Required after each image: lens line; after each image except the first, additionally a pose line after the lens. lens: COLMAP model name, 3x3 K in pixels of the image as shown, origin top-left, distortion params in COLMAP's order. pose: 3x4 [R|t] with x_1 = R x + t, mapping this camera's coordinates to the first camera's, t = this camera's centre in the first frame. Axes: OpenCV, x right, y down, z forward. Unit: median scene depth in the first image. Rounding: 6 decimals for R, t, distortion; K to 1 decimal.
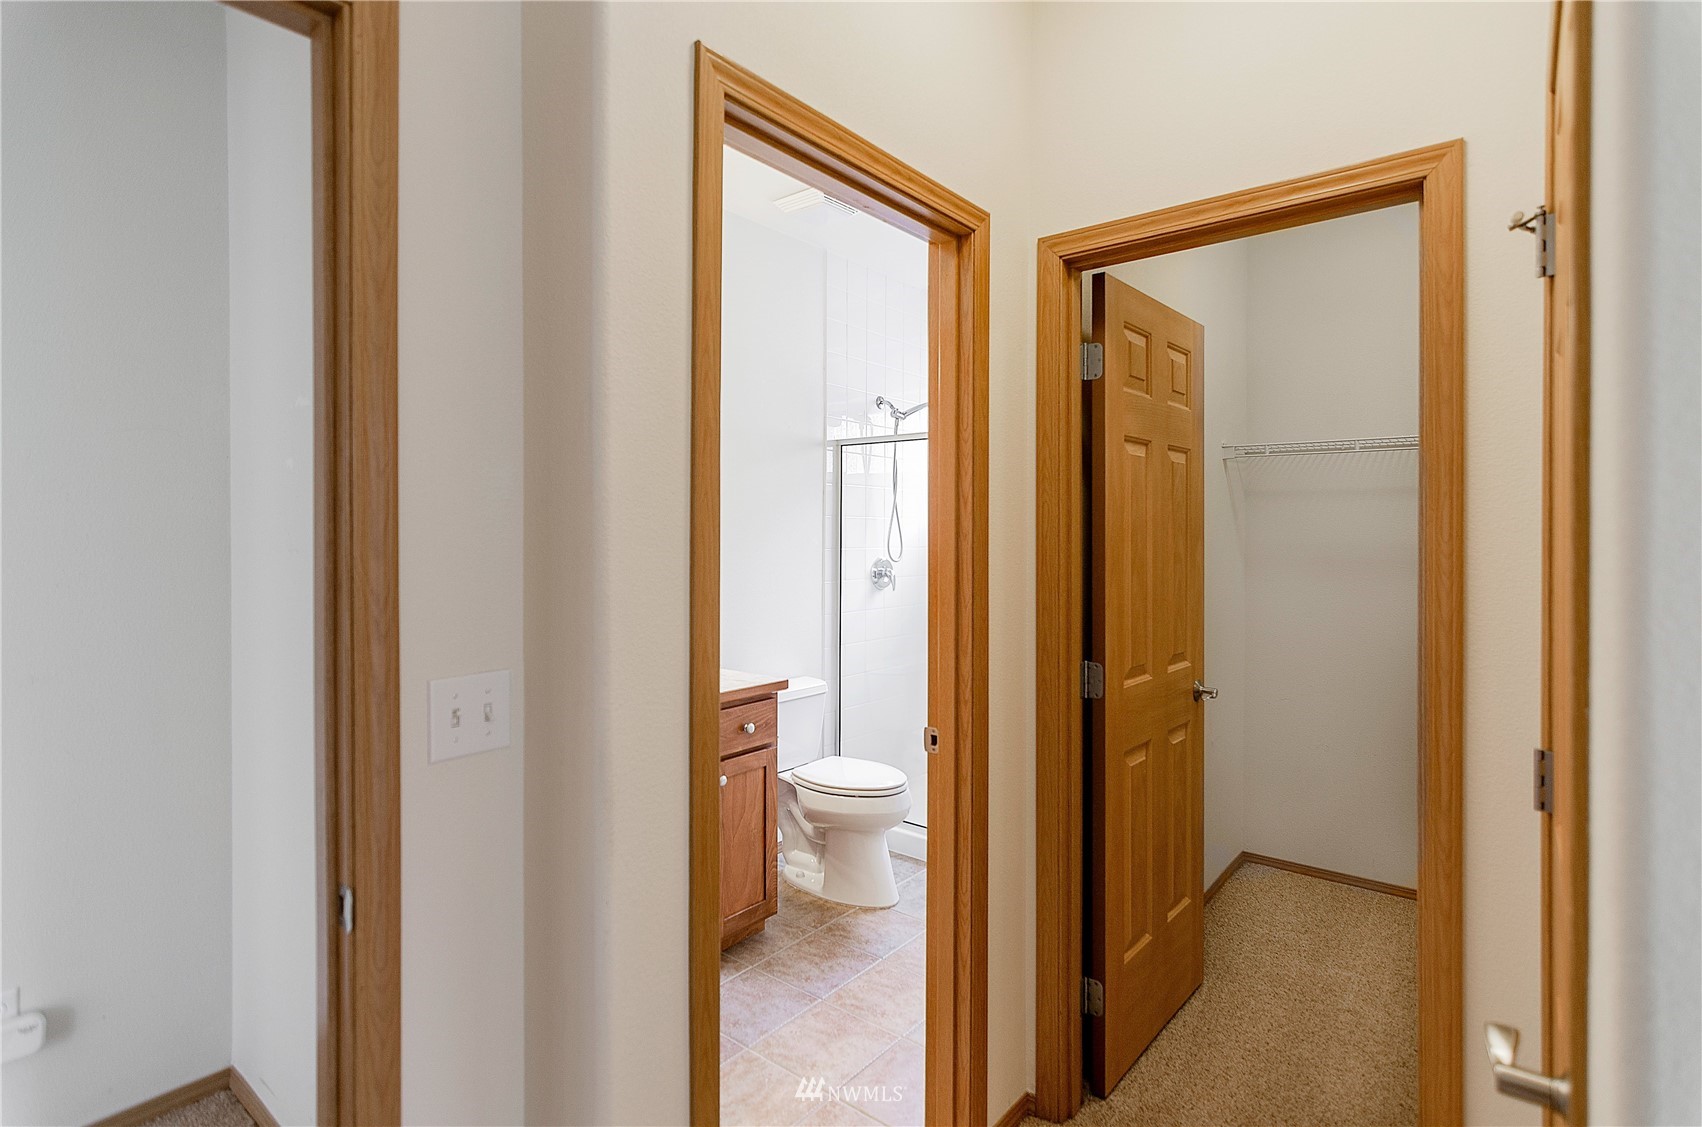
lens RADIAL K [[828.6, 0, 870.5], [0, 828.6, 527.7], [0, 0, 1]] dist [0.000924, 0.000210]
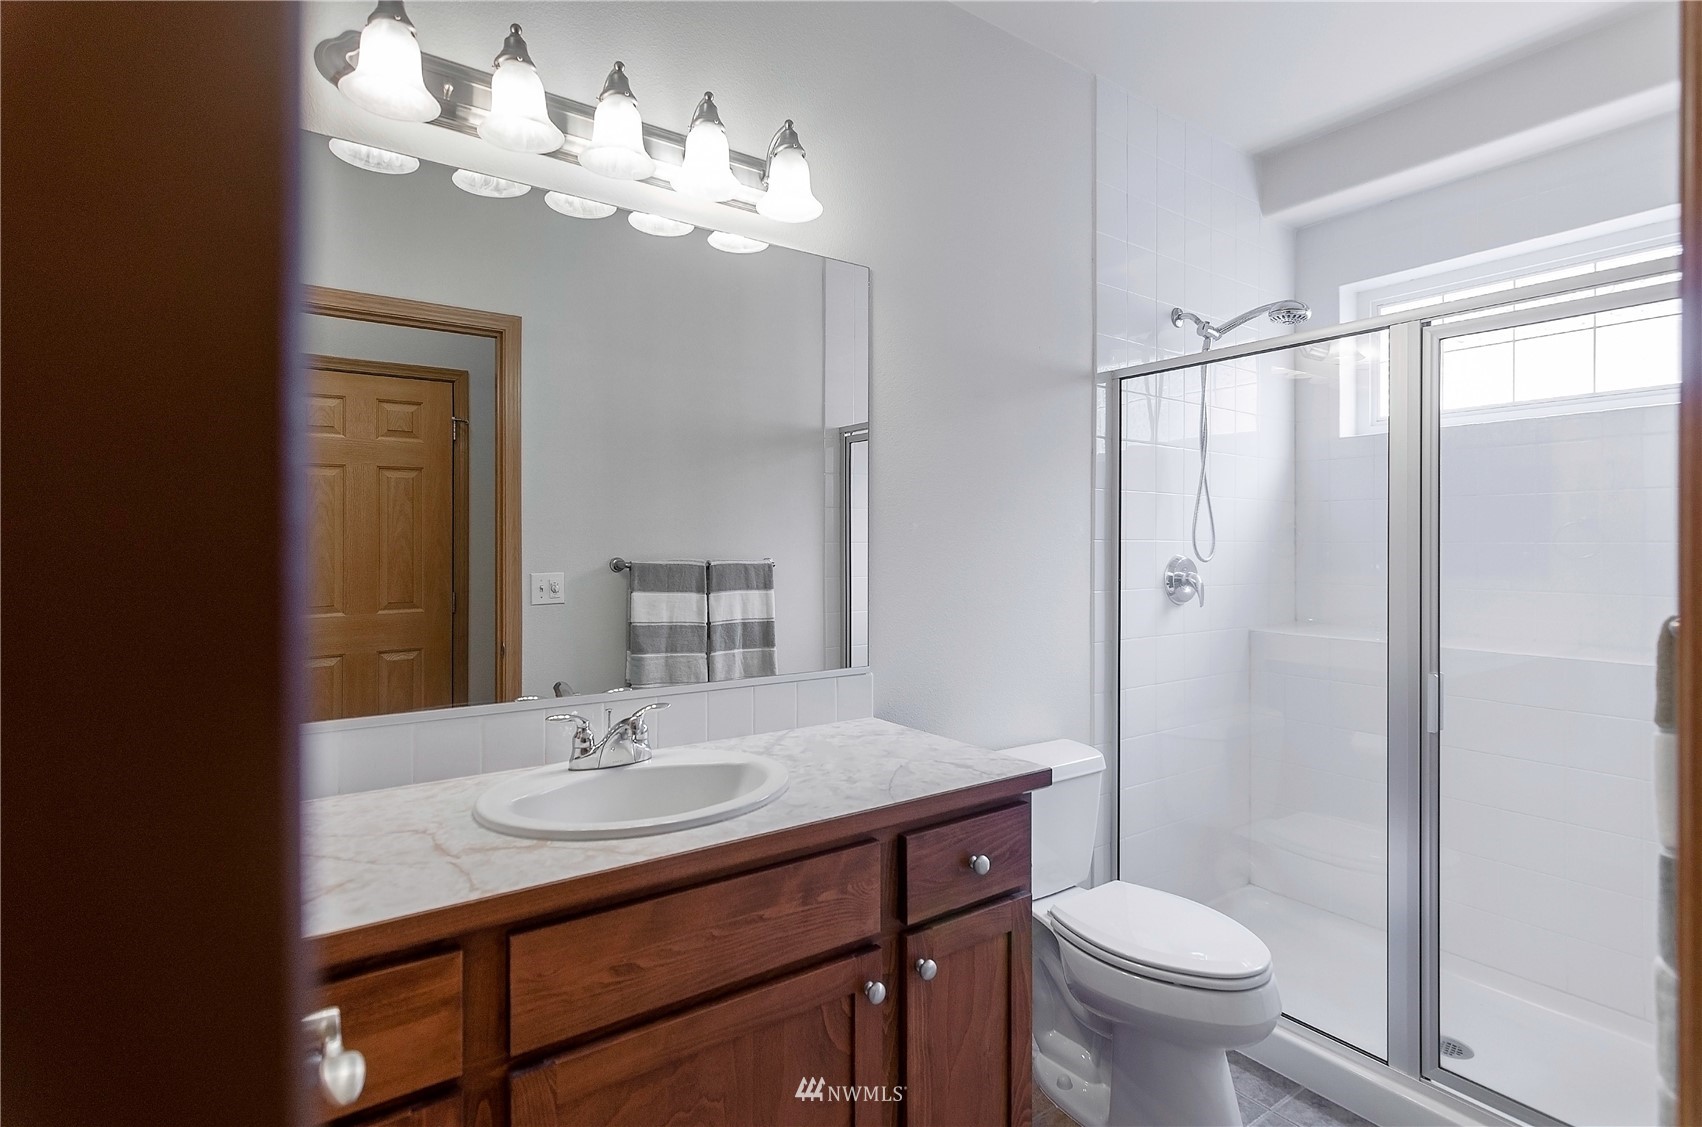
lens RADIAL K [[828.6, 0, 870.5], [0, 828.6, 527.7], [0, 0, 1]] dist [0.000924, 0.000210]
pose [[0.963700, -0.003680, -0.266964, -0.057640], [0.000400, 0.999924, -0.012340, 0.027196], [0.266989, 0.011786, 0.963628, 0.379291]]
